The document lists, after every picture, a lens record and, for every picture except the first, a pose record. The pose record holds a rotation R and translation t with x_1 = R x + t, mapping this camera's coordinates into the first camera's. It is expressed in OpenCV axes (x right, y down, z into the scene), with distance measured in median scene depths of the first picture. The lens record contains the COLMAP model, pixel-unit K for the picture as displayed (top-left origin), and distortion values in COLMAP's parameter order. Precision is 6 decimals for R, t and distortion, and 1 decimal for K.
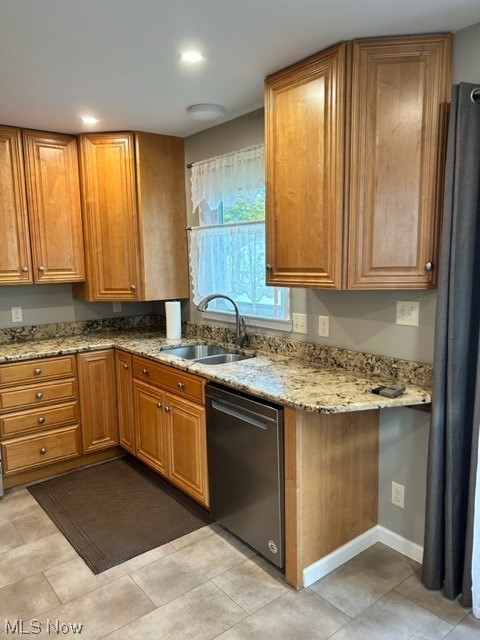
lens RADIAL K [[482.9, 0, 241.4], [0, 482.9, 320.9], [0, 0, 1]] dist [0.071145, -0.033638]
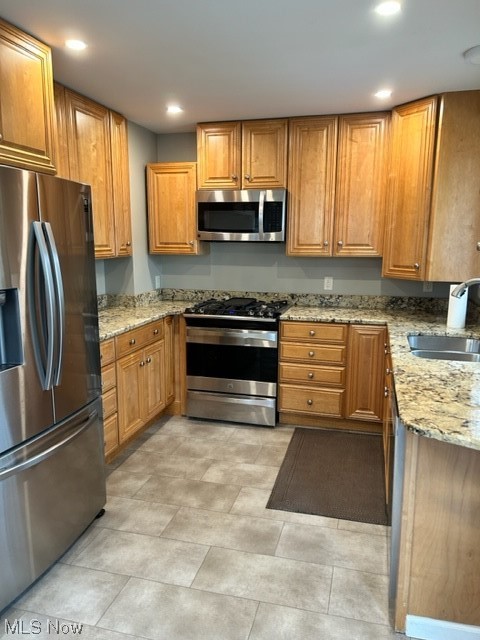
lens RADIAL K [[482.9, 0, 243.0], [0, 482.9, 320.2], [0, 0, 1]] dist [0.071145, -0.033638]
pose [[0.611226, 0.157456, -0.775635, 0.339176], [-0.121792, 0.987050, 0.104398, -0.023448], [0.782029, 0.030655, 0.622488, 0.159471]]
